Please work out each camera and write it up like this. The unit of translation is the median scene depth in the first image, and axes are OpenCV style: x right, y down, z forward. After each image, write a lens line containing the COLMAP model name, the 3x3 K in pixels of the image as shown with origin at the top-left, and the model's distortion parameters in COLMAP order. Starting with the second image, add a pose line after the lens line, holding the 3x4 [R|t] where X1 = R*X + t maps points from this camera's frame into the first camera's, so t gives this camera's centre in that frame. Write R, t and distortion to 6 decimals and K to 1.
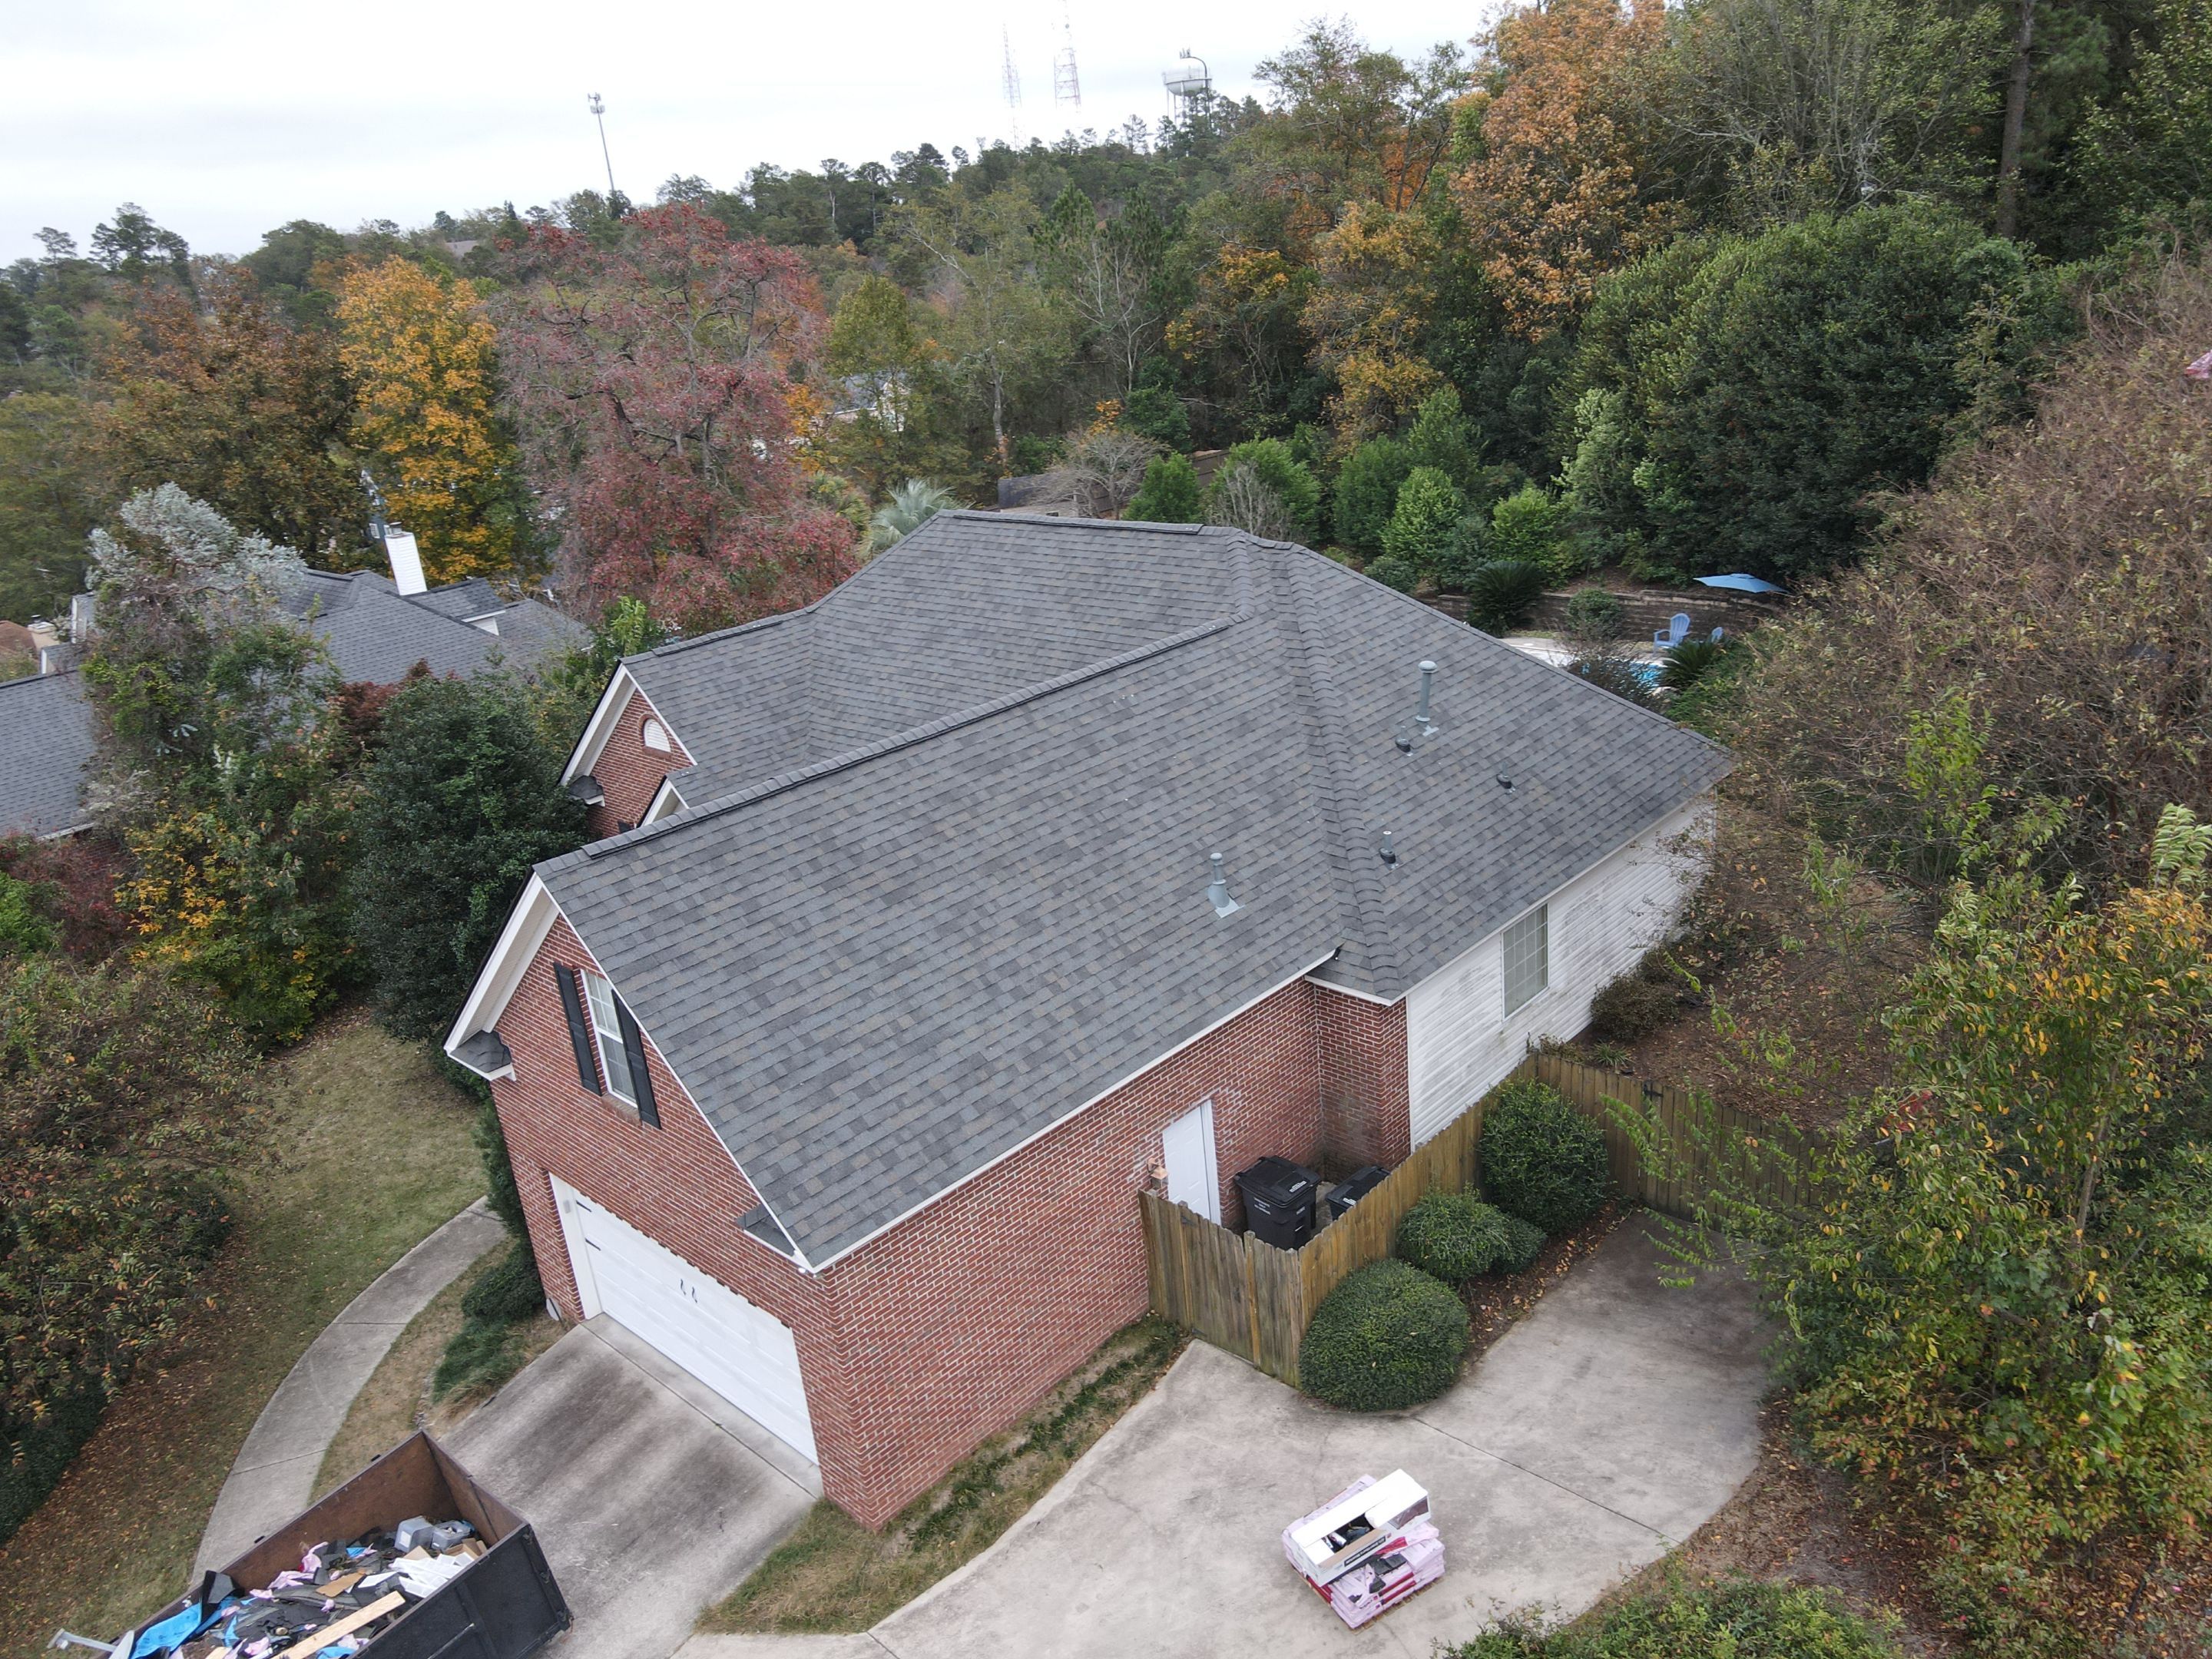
lens RADIAL K [[1634.0, 0, 1108.6], [0, 1634.0, 826.9], [0, 0, 1]] dist [0.014699, 0.001328]
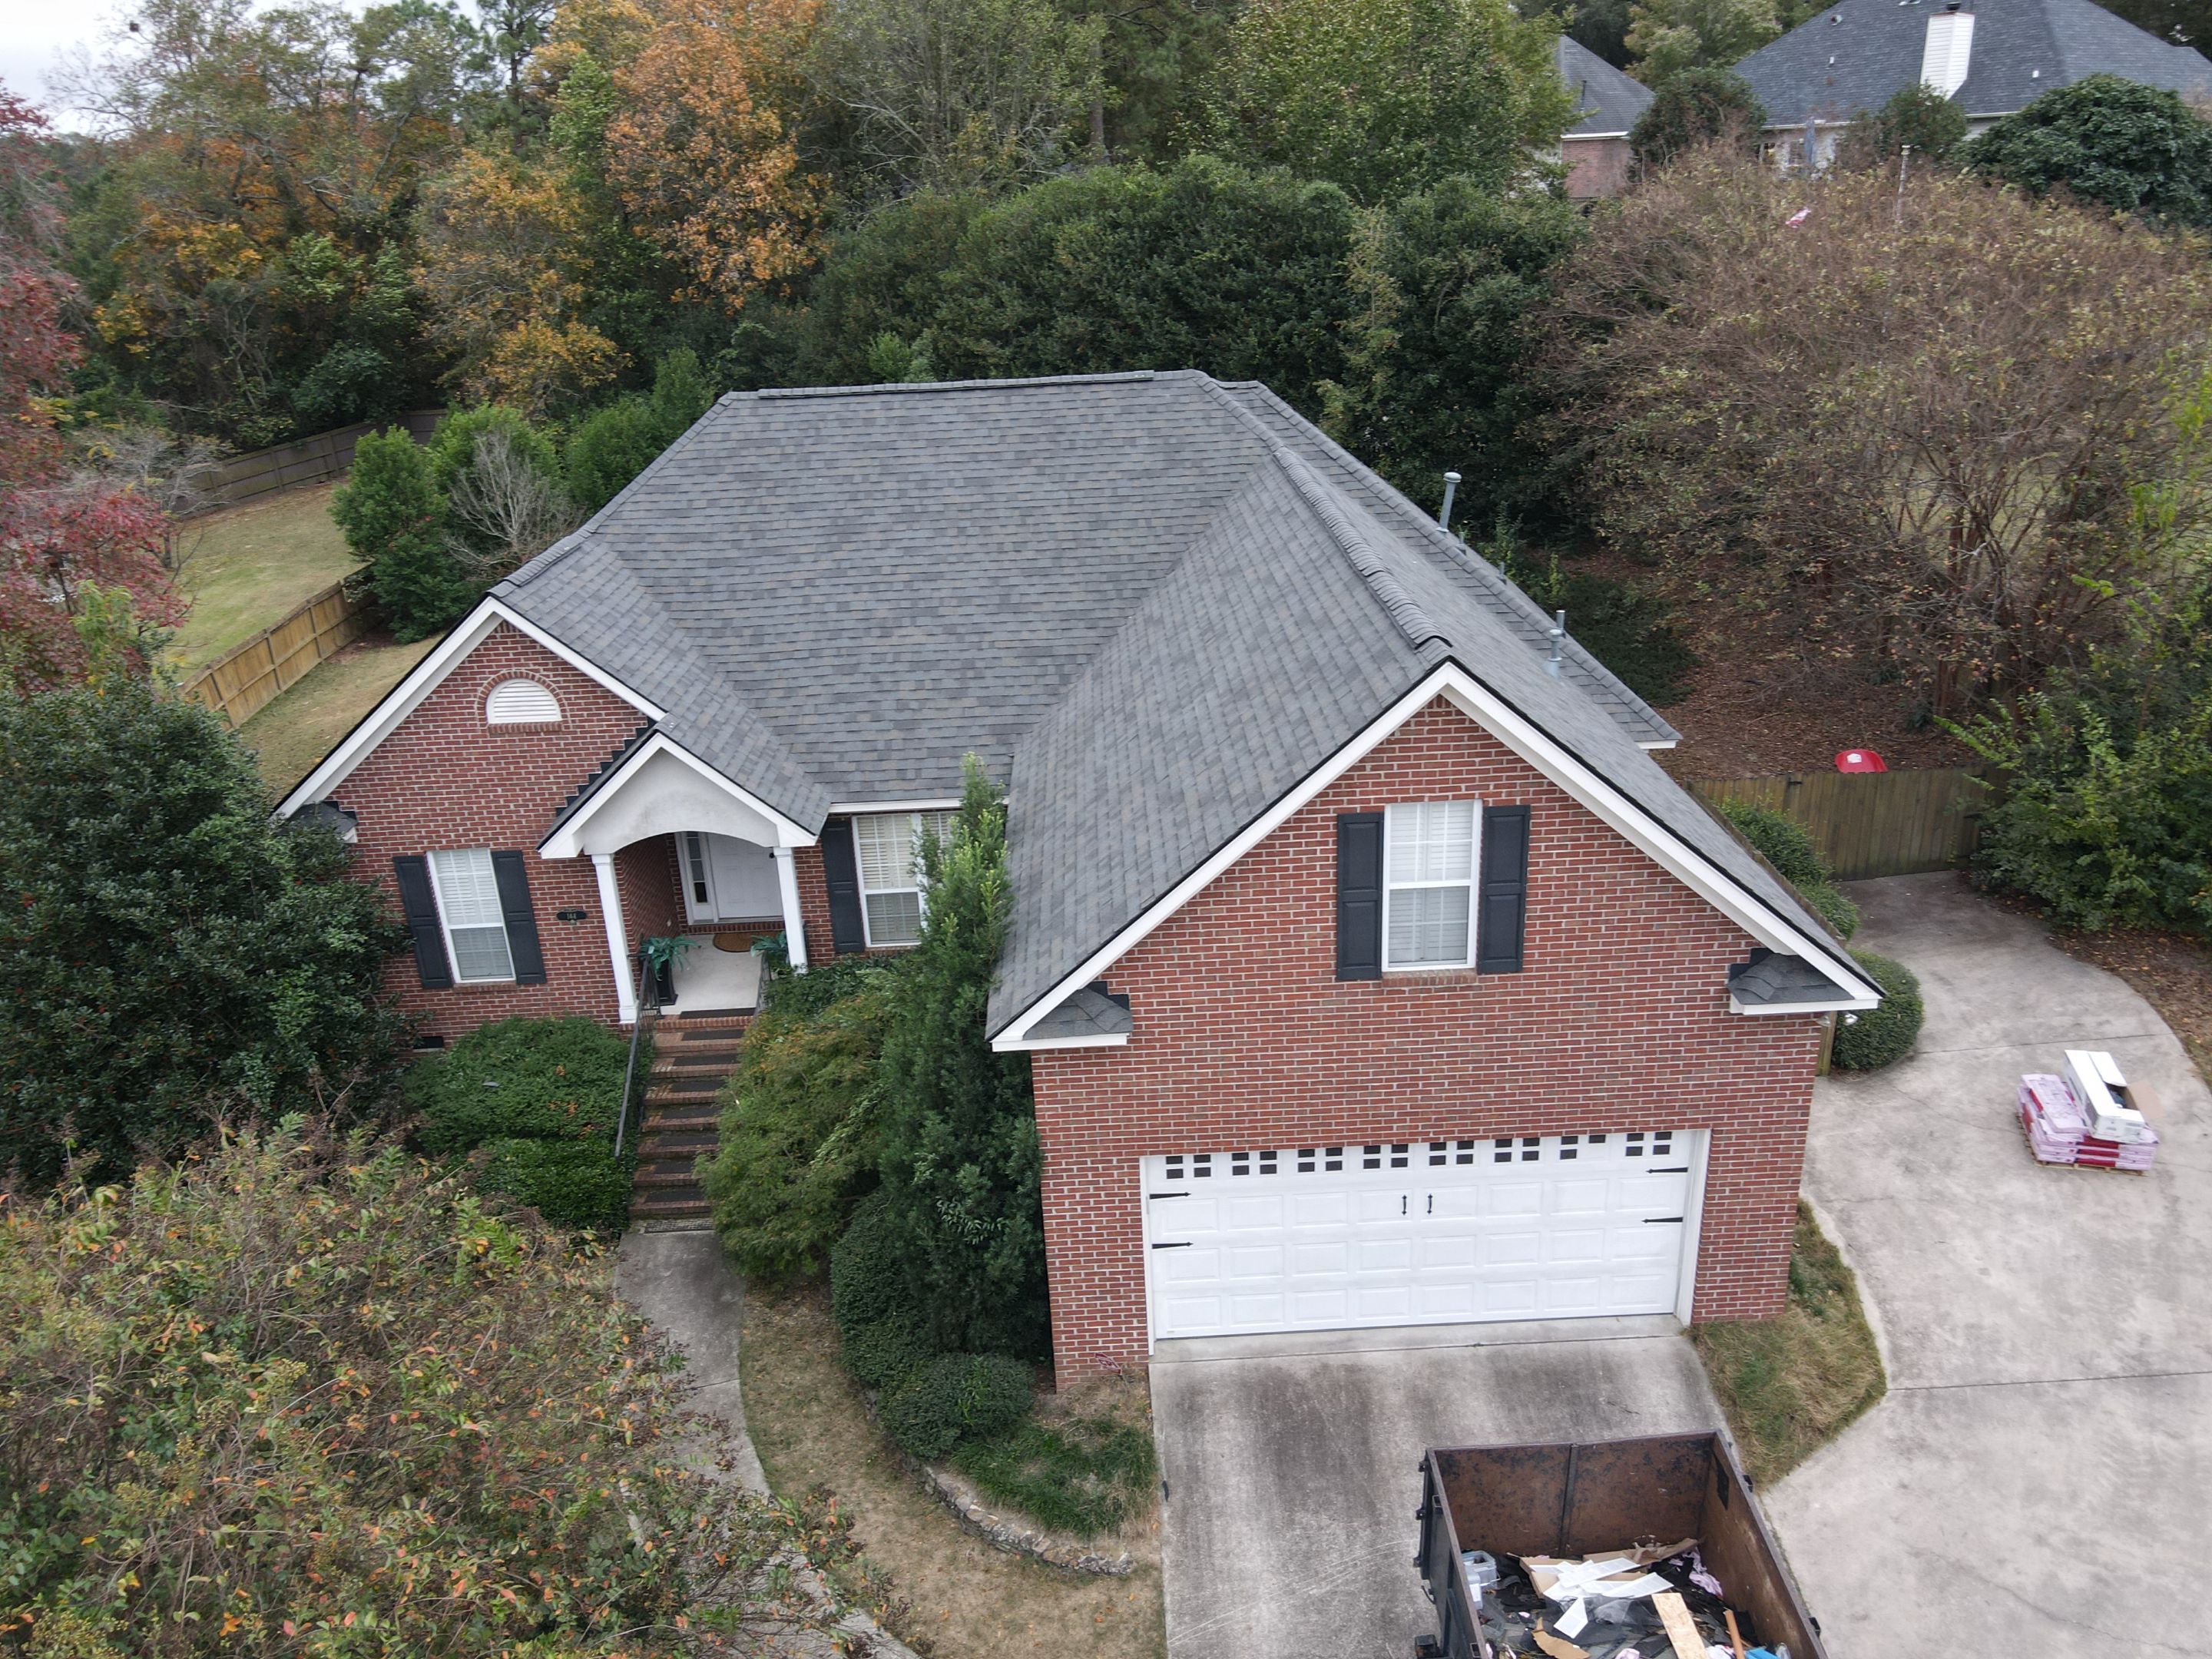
lens RADIAL K [[1634.0, 0, 1123.5], [0, 1634.0, 833.0], [0, 0, 1]] dist [0.014699, 0.001328]
pose [[0.705101, -0.194538, 0.681900, -0.805042], [0.218925, 0.974376, 0.051605, 0.025687], [-0.674466, 0.112899, 0.729623, 0.440867]]
